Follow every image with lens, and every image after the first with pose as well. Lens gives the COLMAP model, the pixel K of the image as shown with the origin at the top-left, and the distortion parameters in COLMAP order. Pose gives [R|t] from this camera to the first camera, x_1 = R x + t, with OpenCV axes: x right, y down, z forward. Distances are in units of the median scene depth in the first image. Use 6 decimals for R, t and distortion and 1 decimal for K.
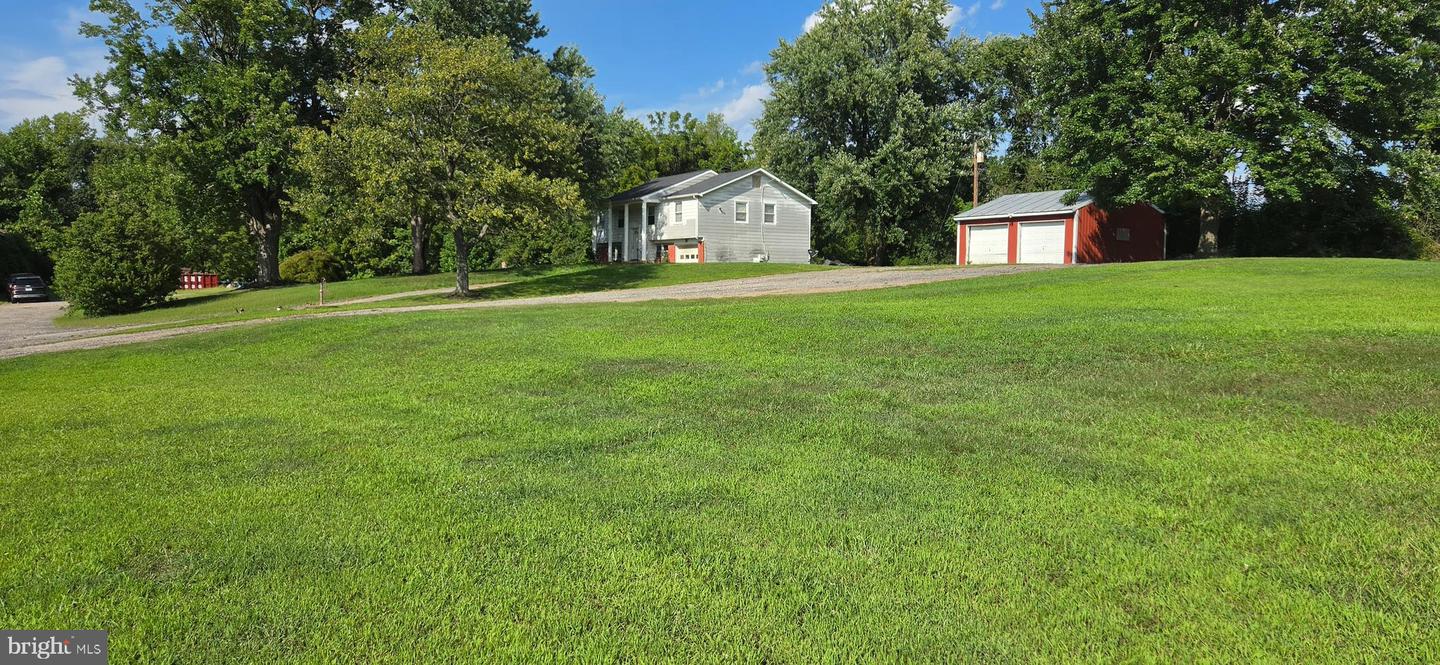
lens RADIAL K [[956.0, 0, 722.1], [0, 956.0, 345.5], [0, 0, 1]] dist [0.044068, -0.036133]
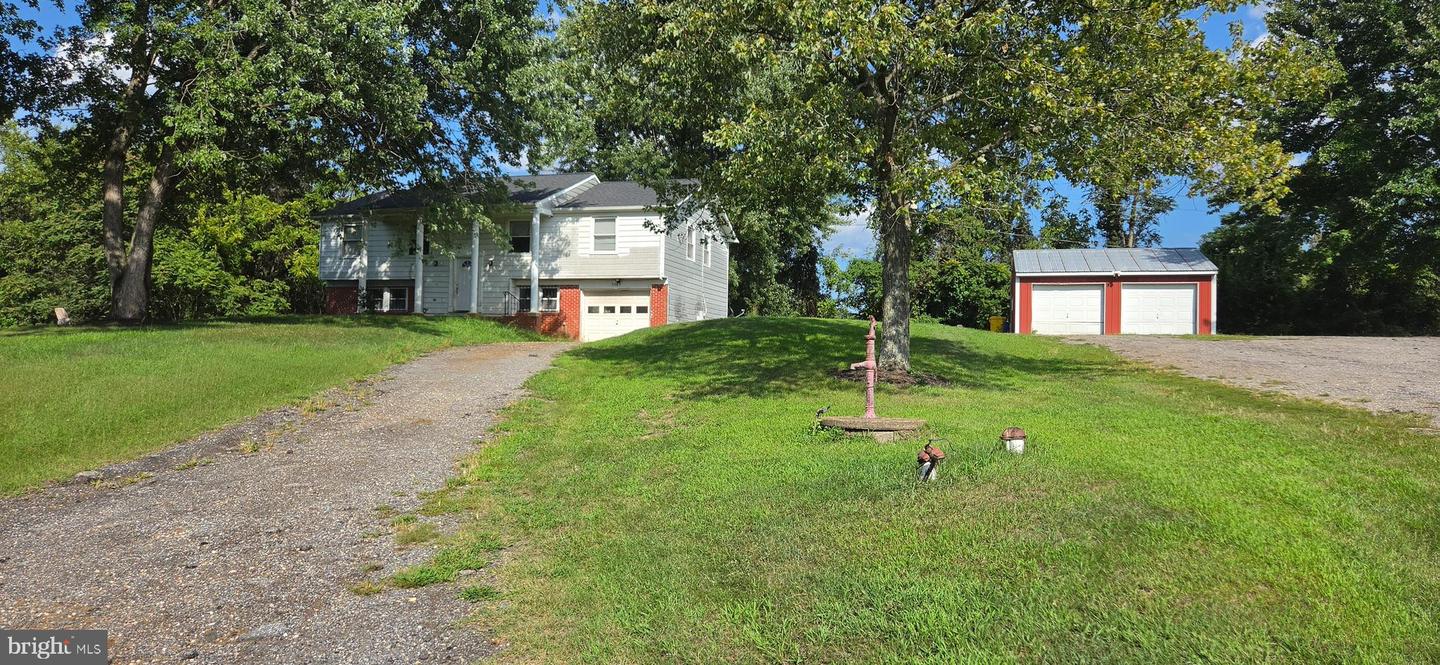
lens RADIAL K [[956.0, 0, 725.8], [0, 956.0, 336.0], [0, 0, 1]] dist [0.044068, -0.036133]
pose [[0.760911, 0.021037, 0.648516, -0.554746], [0.032123, 0.997027, -0.070033, -0.048059], [-0.648061, 0.074121, 0.757973, 0.748916]]
